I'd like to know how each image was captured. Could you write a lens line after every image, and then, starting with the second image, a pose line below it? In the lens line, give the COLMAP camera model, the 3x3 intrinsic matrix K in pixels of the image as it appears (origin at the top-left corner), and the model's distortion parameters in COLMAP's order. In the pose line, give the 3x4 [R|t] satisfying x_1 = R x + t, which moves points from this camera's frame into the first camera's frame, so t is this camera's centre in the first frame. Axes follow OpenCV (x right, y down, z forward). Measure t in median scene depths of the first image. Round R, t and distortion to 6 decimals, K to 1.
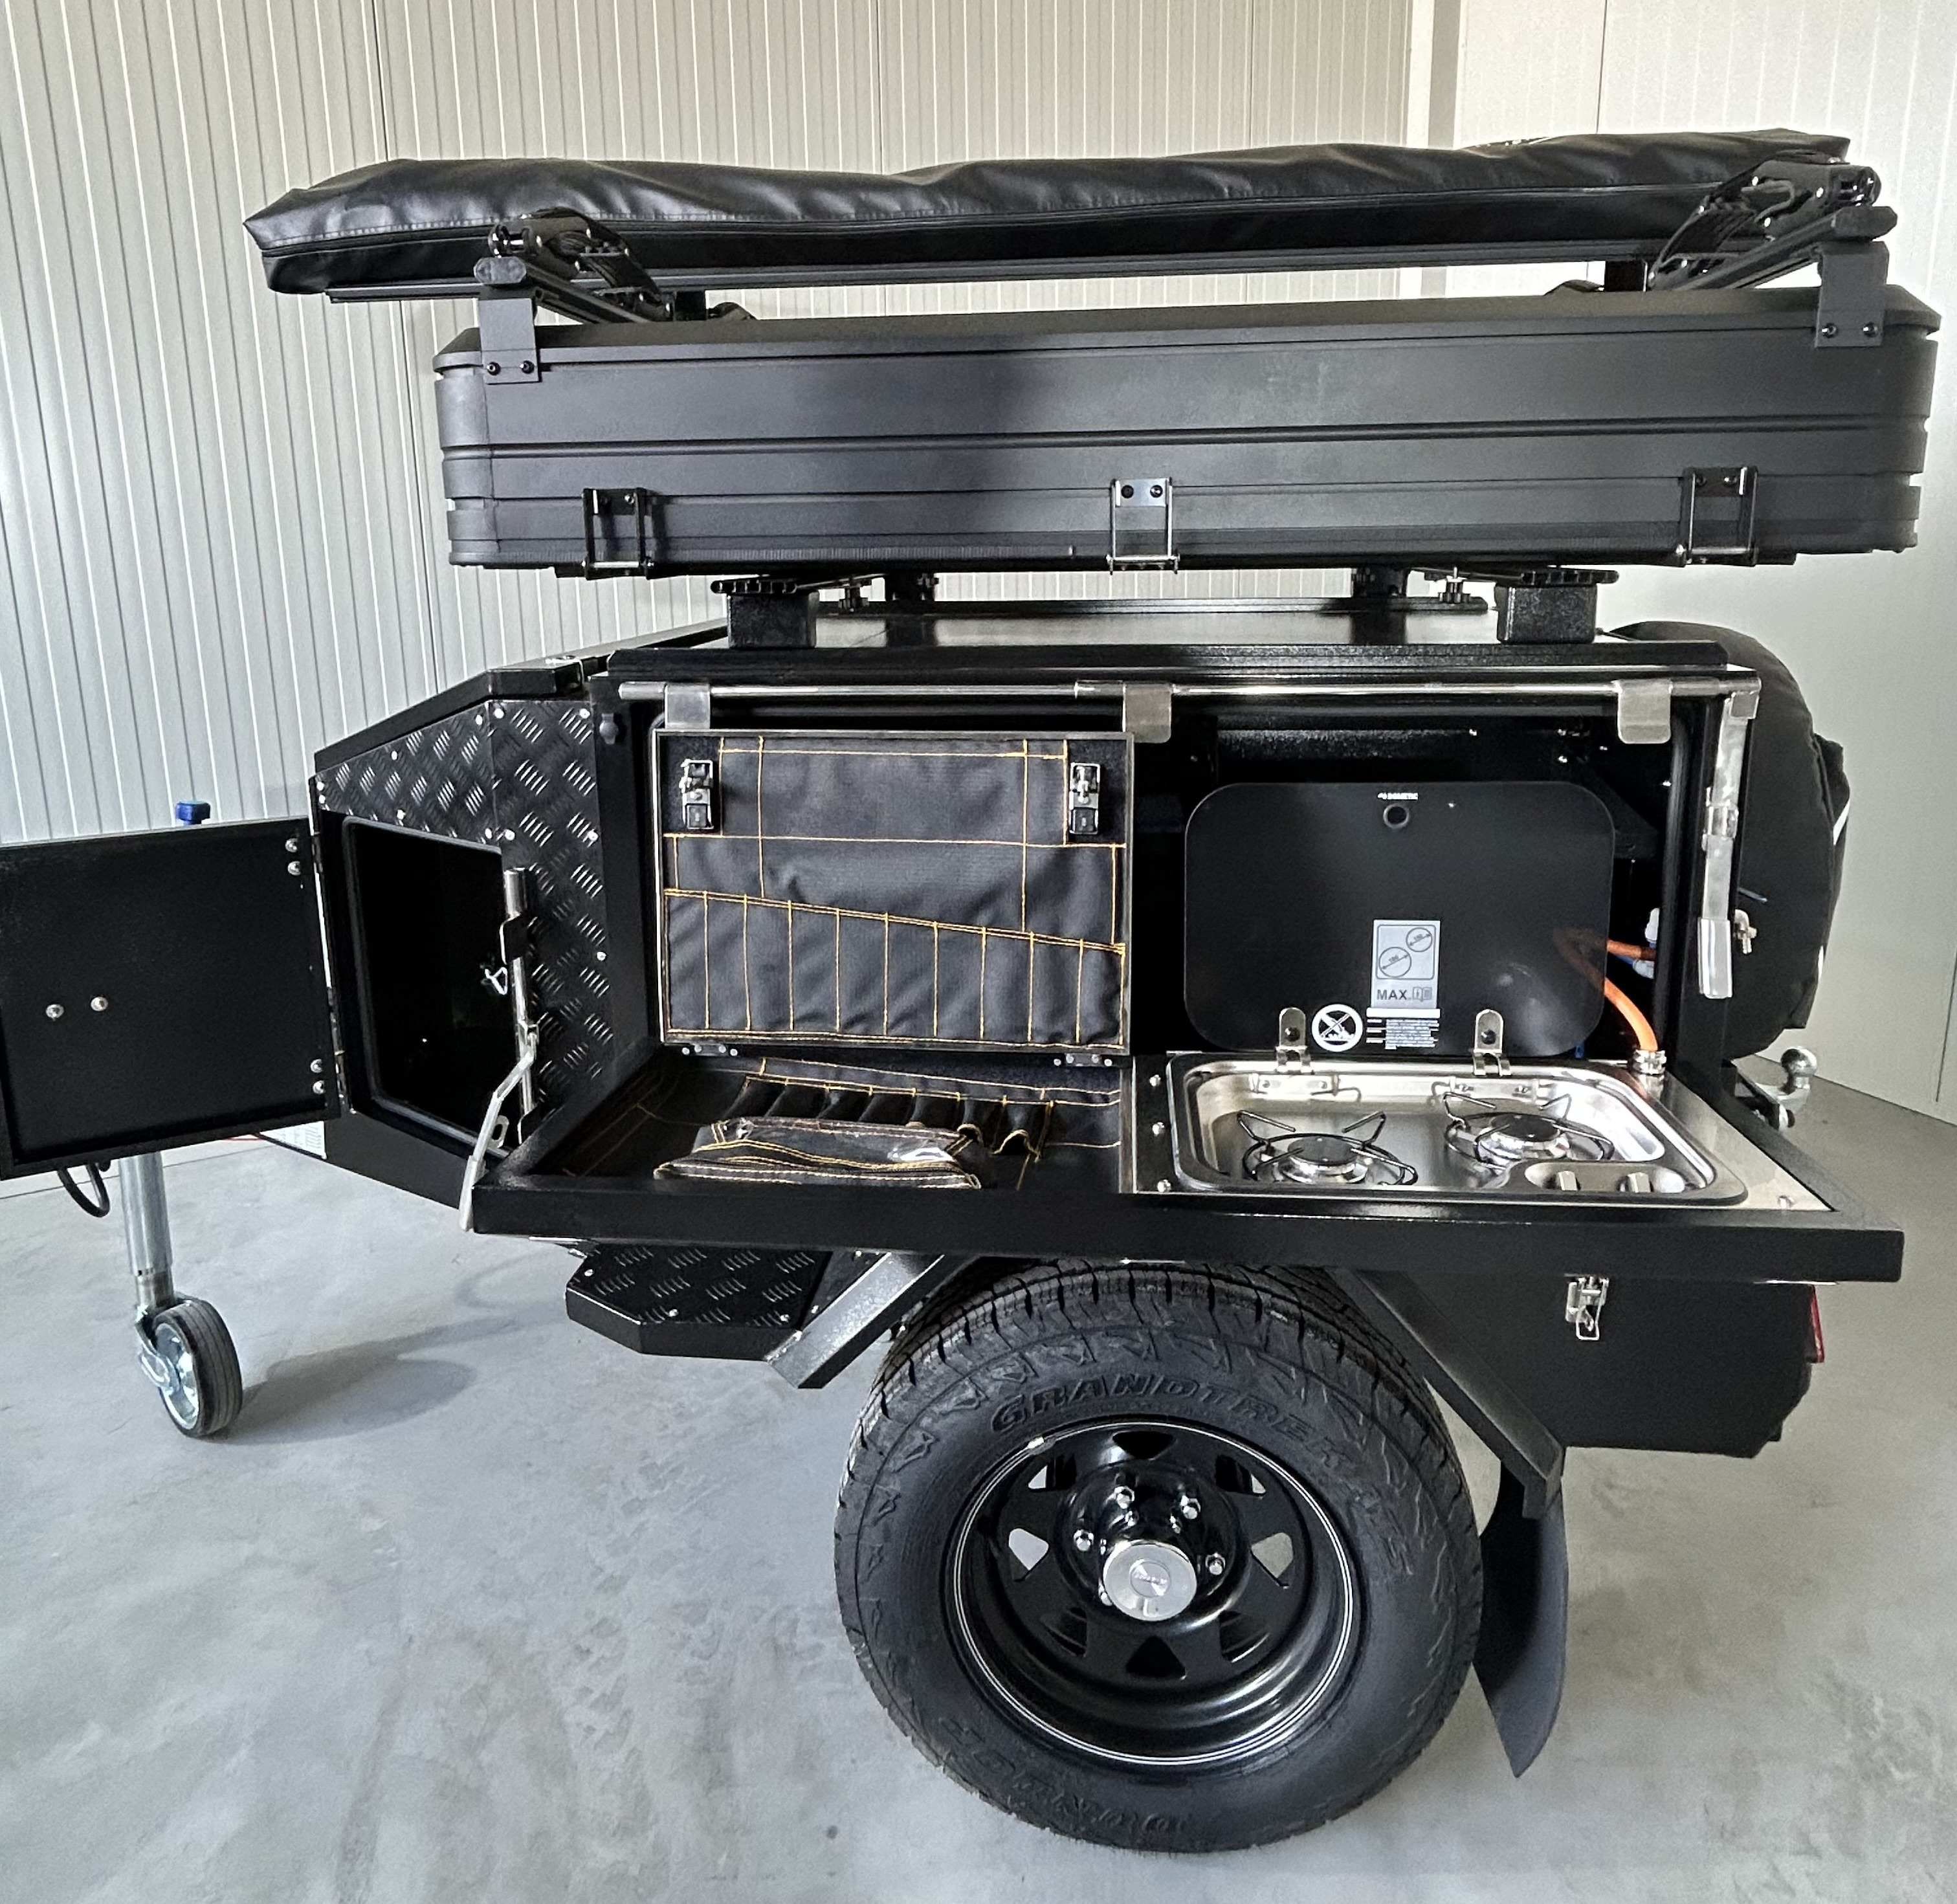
lens RADIAL K [[1336.6, 0, 978.3], [0, 1336.6, 808.8], [0, 0, 1]] dist [0.001579, 0.004988]
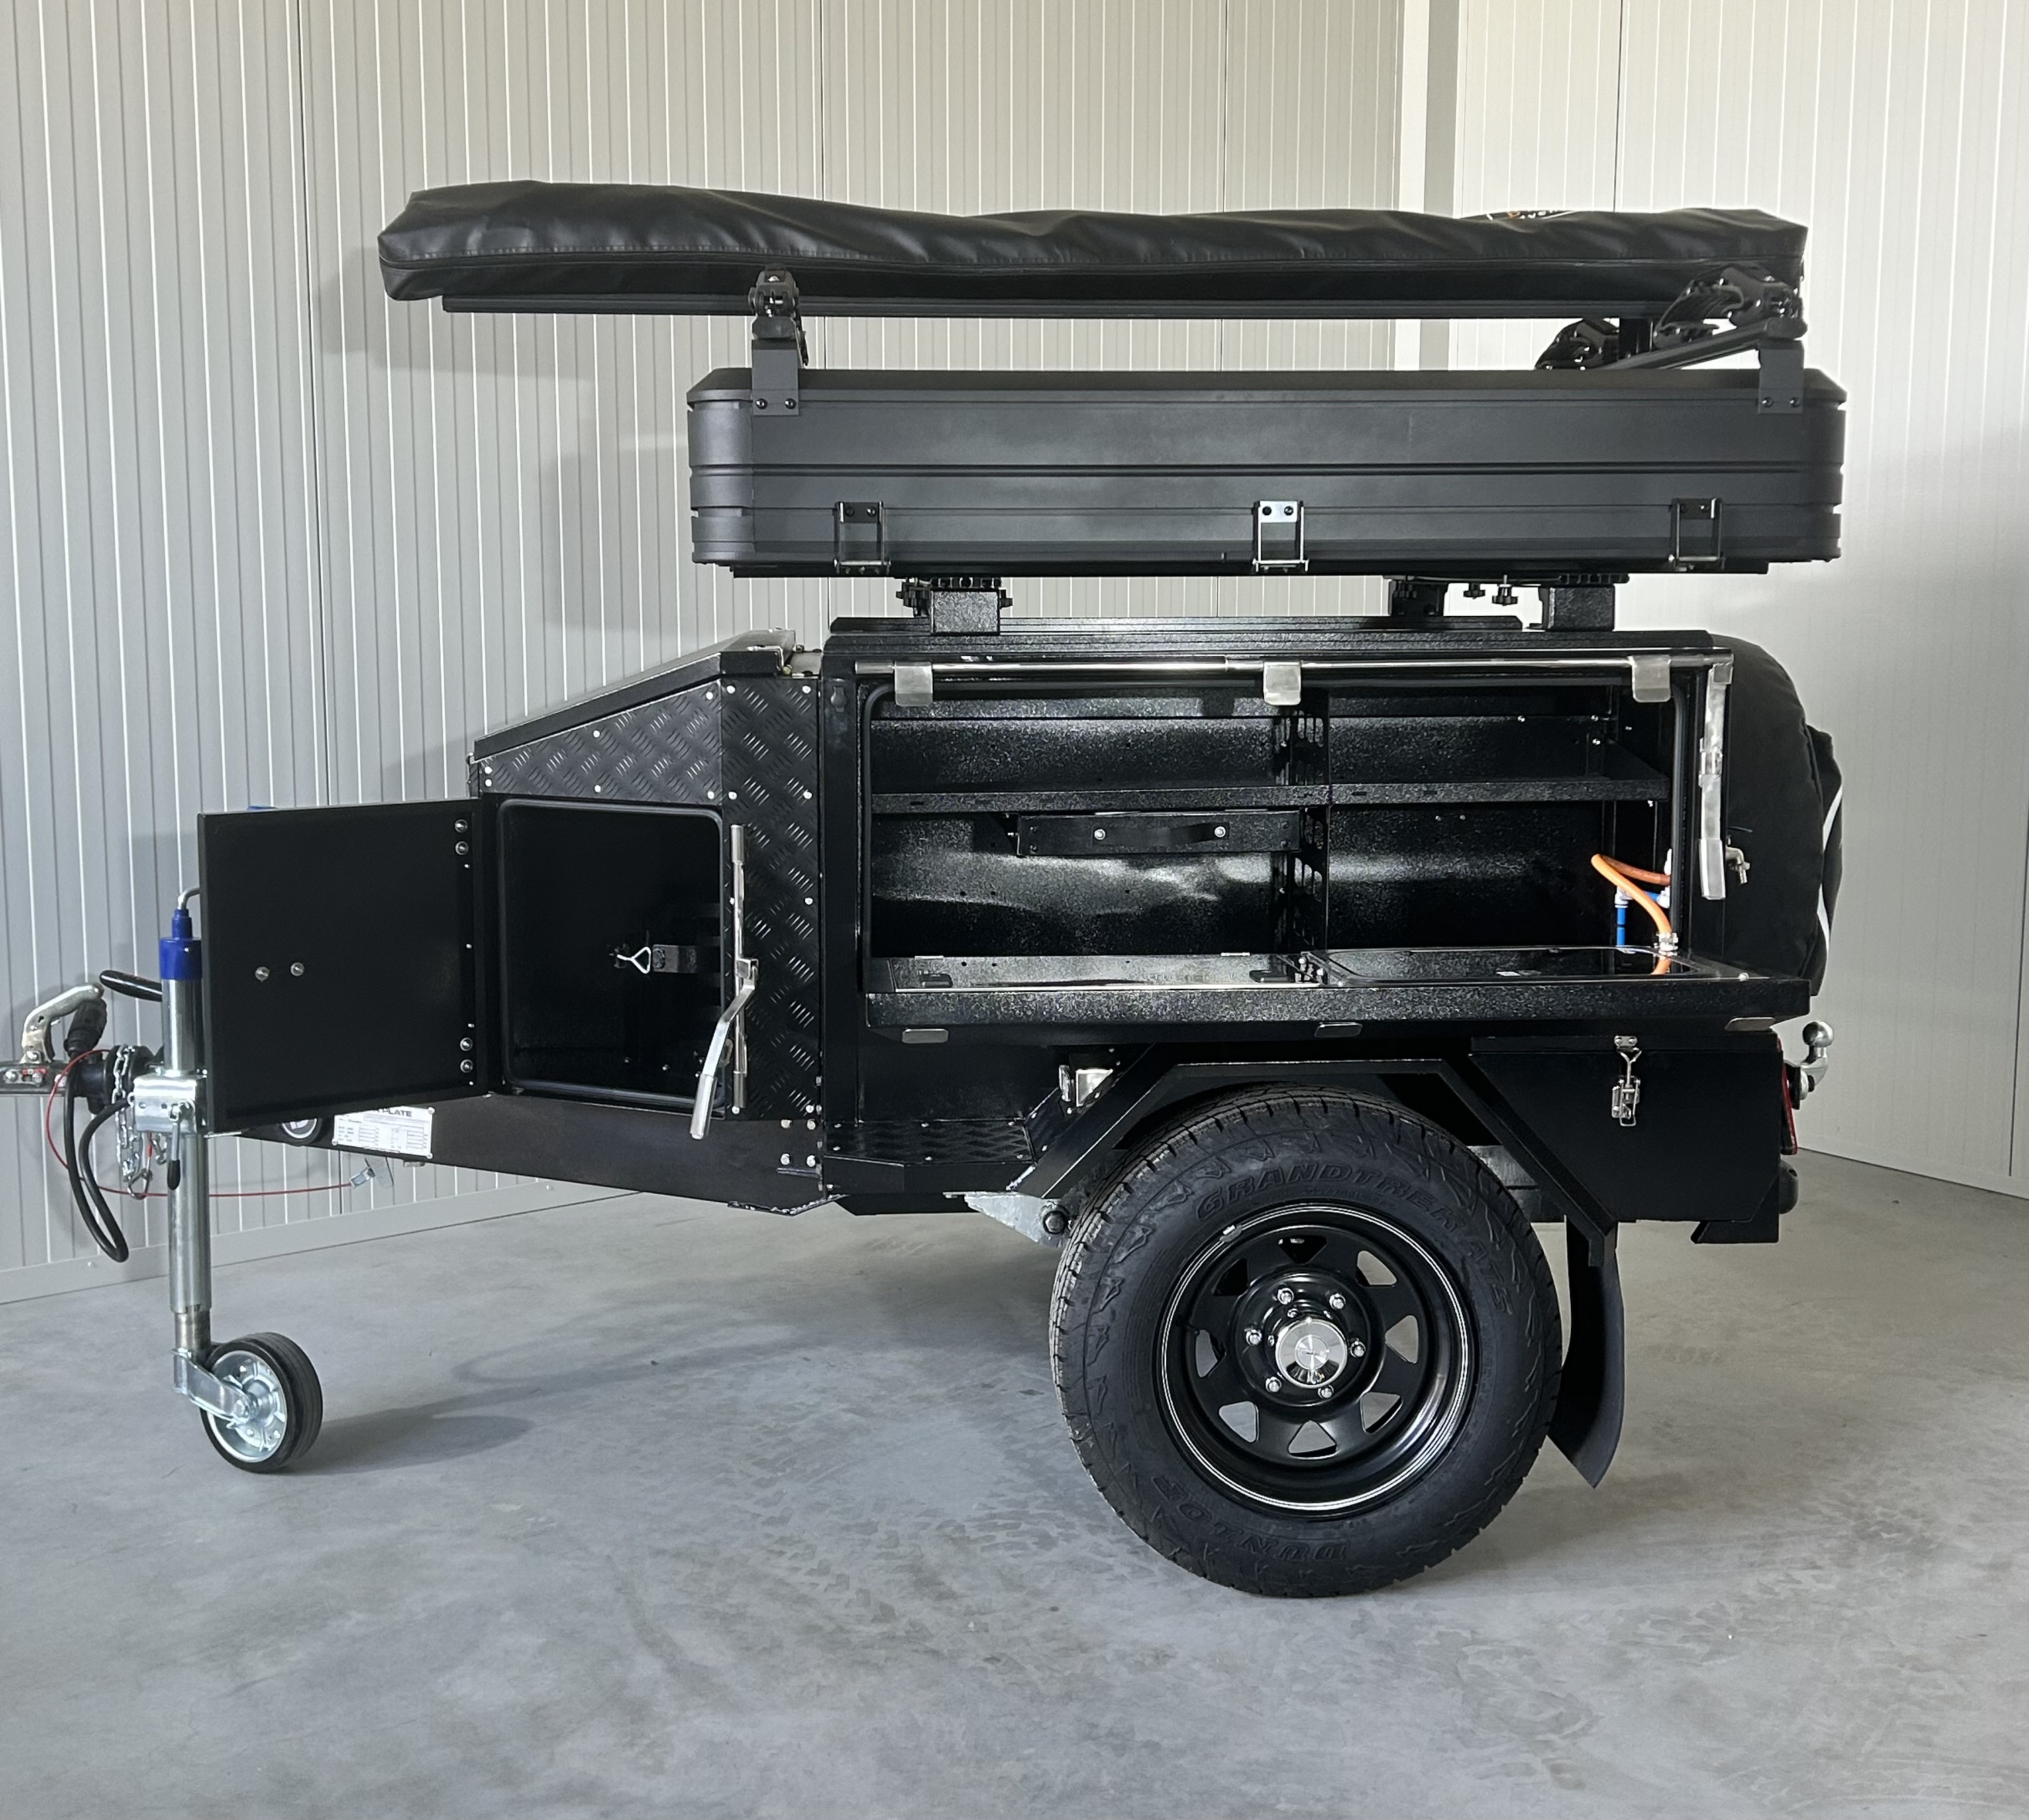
lens RADIAL K [[2196.1, 0, 1051.3], [0, 2196.1, 847.5], [0, 0, 1]] dist [0.186876, -0.385886]
pose [[0.986736, -0.007956, 0.162137, -0.395869], [0.020429, 0.996943, -0.075413, 0.218539], [-0.161041, 0.077725, 0.983882, -0.935957]]
